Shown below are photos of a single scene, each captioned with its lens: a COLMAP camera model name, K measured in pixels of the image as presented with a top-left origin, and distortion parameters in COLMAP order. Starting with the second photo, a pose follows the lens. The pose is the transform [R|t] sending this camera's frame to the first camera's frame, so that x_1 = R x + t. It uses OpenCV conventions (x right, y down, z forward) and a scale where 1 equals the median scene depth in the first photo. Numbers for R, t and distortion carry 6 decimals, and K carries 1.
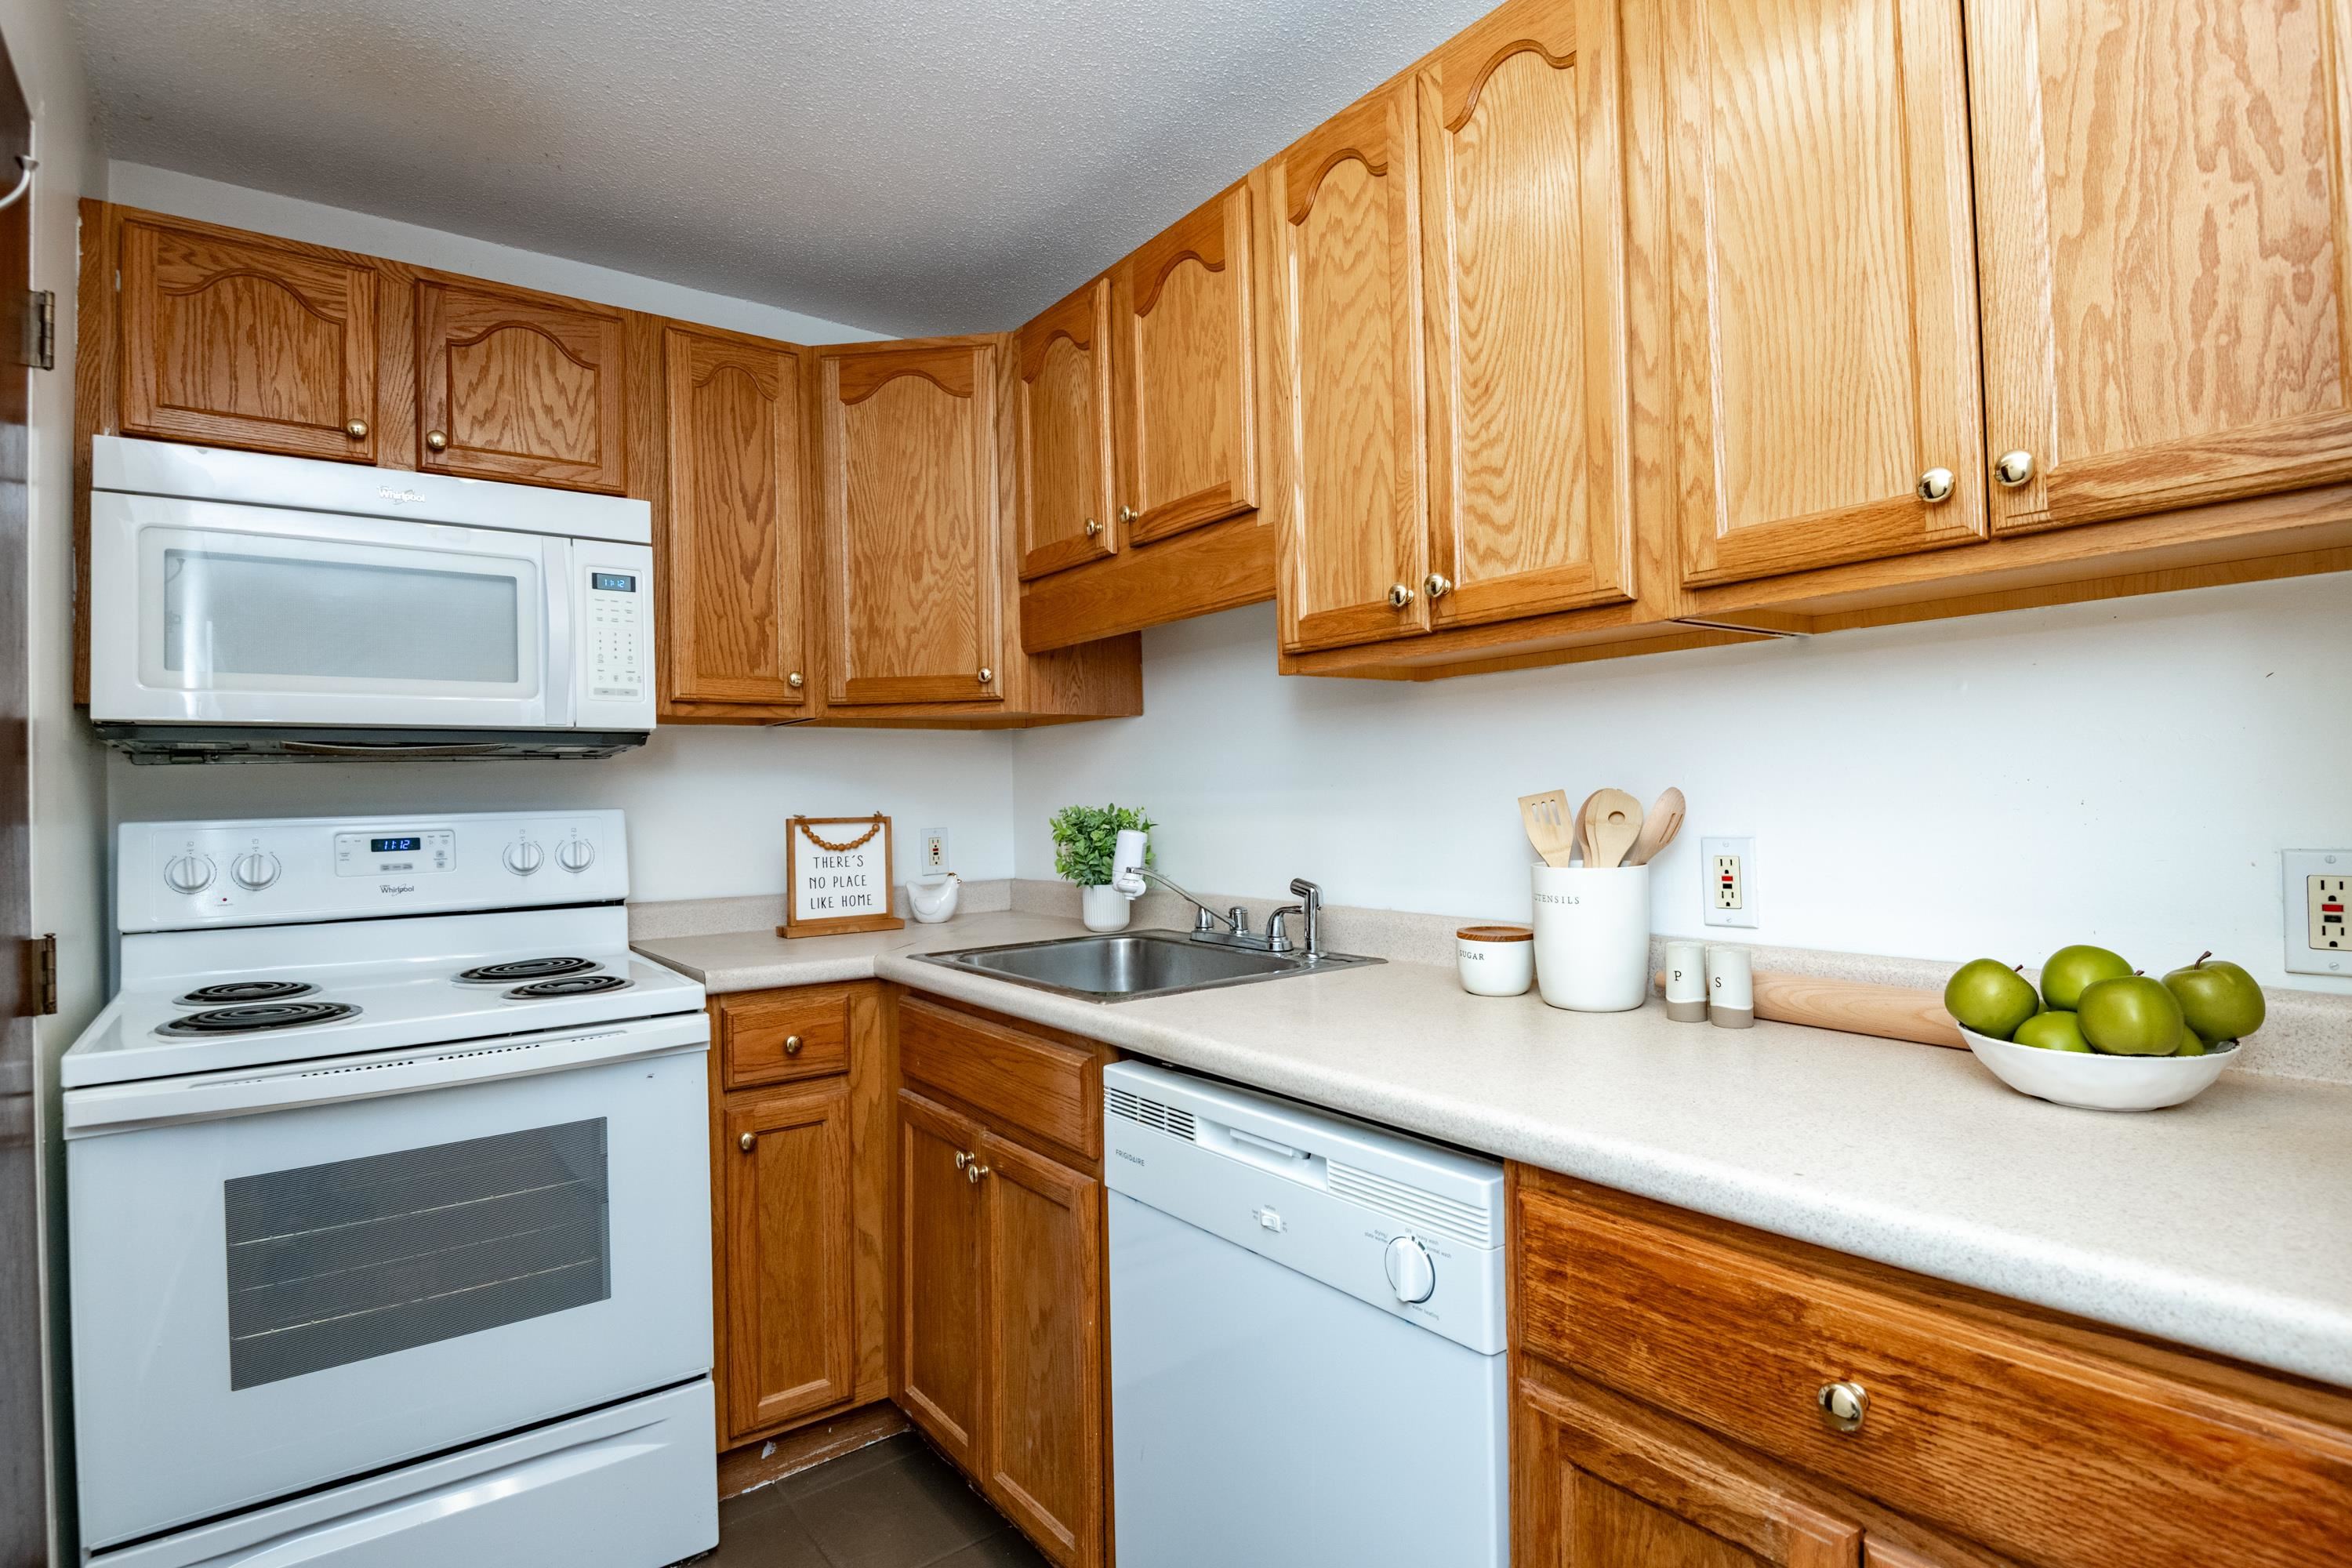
lens RADIAL K [[1184.8, 0, 1173.4], [0, 1184.8, 783.7], [0, 0, 1]] dist [-0.000527, -0.000231]
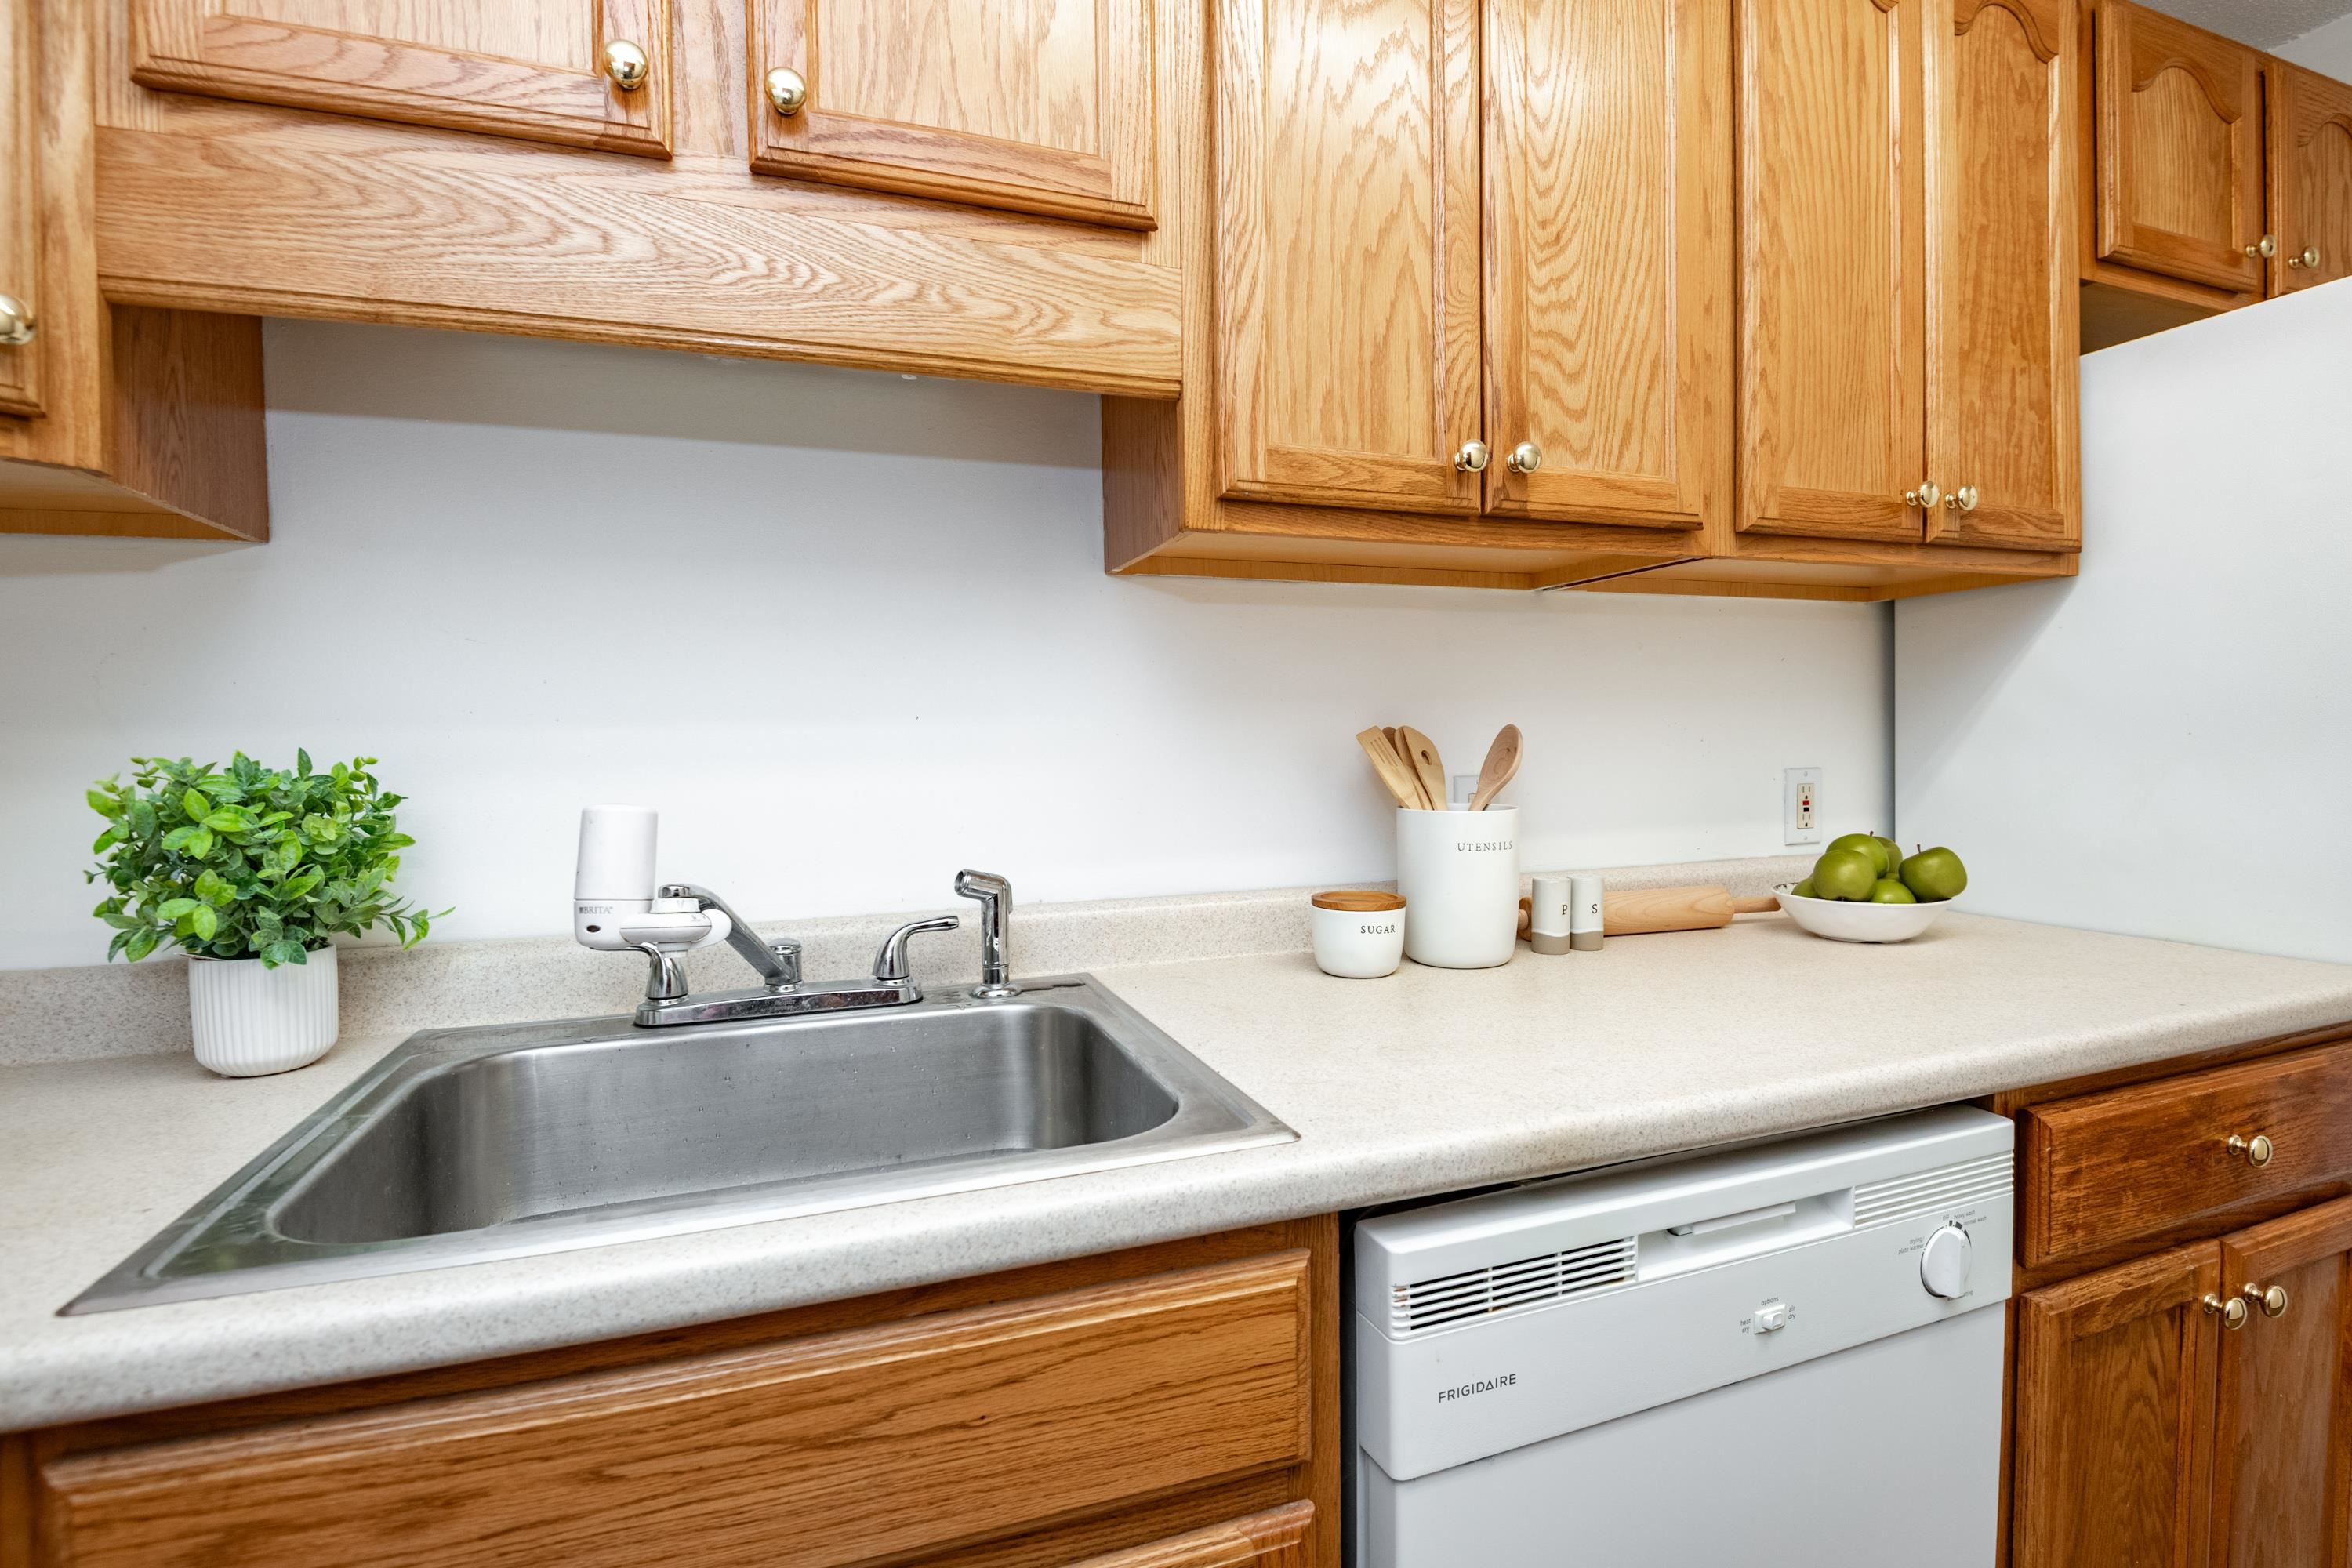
lens RADIAL K [[1131.9, 0, 1223.0], [0, 1131.9, 780.0], [0, 0, 1]] dist [0.017408, -0.030392]
pose [[0.264842, -0.018537, 0.964114, -0.583157], [-0.001704, 0.999805, 0.019691, 0.033294], [-0.964290, -0.006858, 0.264759, 1.026432]]
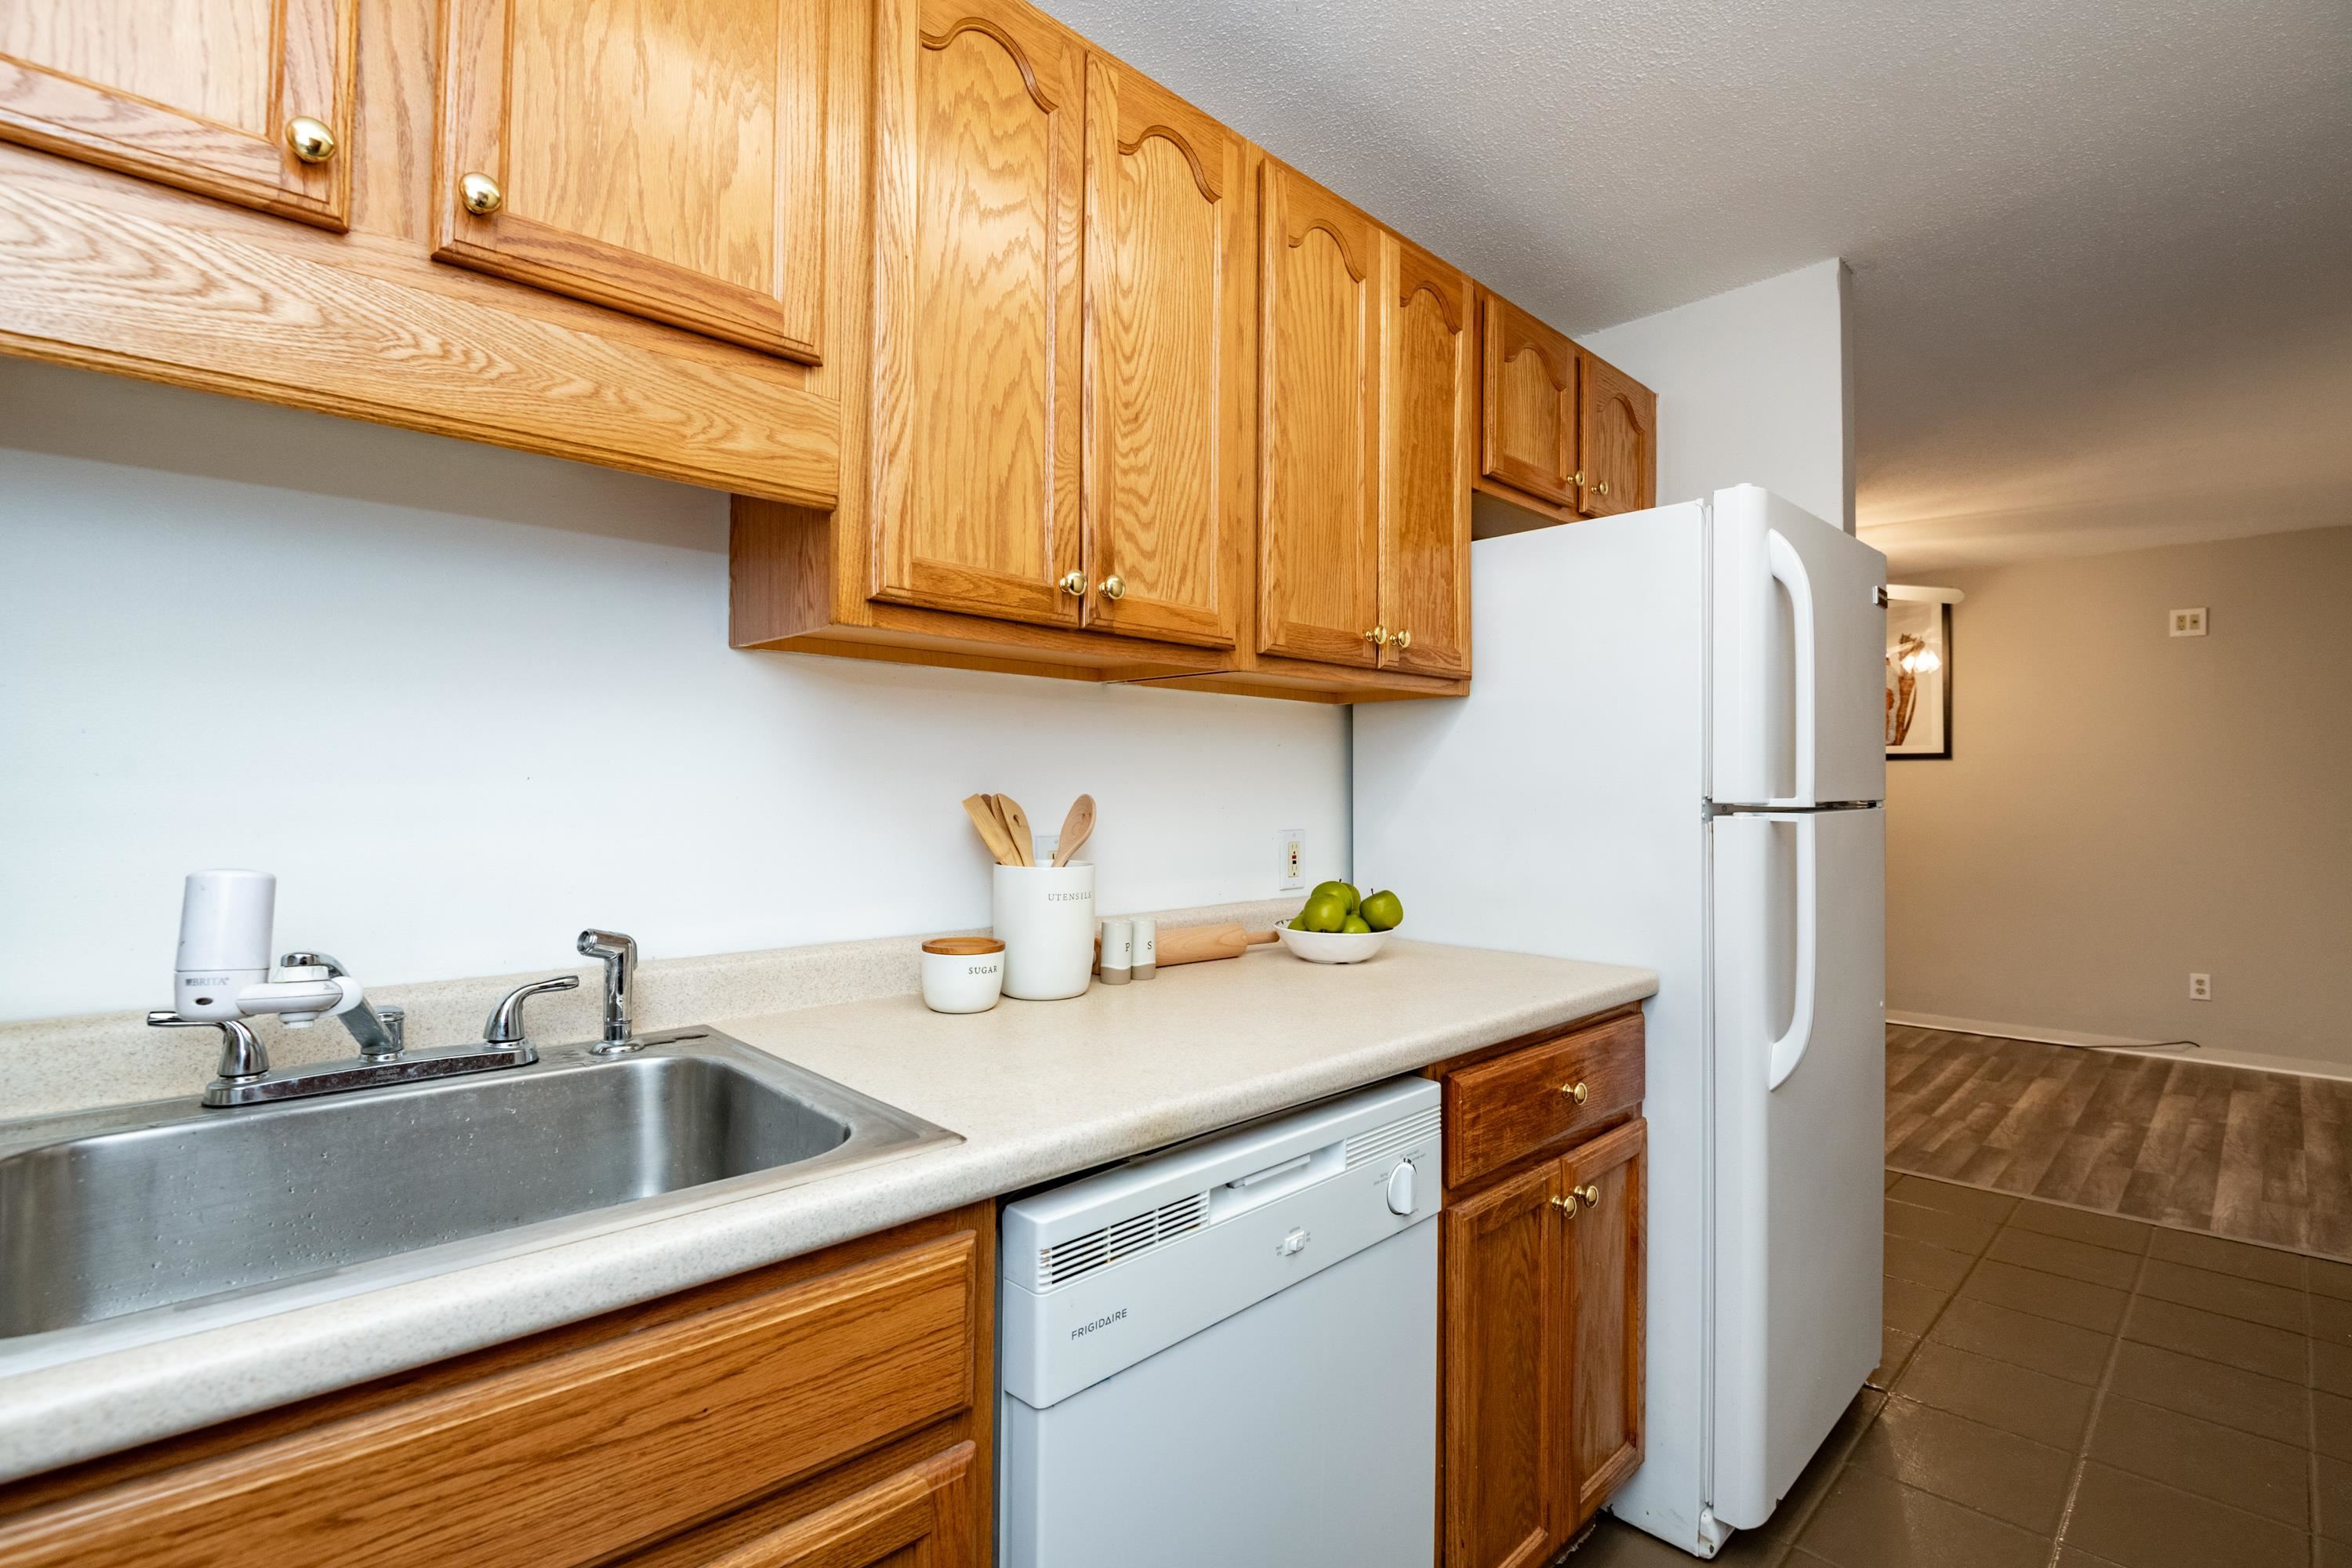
lens RADIAL K [[1085.7, 0, 1195.4], [0, 1085.7, 777.7], [0, 0, 1]] dist [0.014612, -0.021409]
pose [[-0.141616, 0.029153, 0.989492, -0.709237], [-0.016372, 0.999361, -0.031787, 0.020609], [-0.989786, -0.020701, -0.141048, 1.092969]]
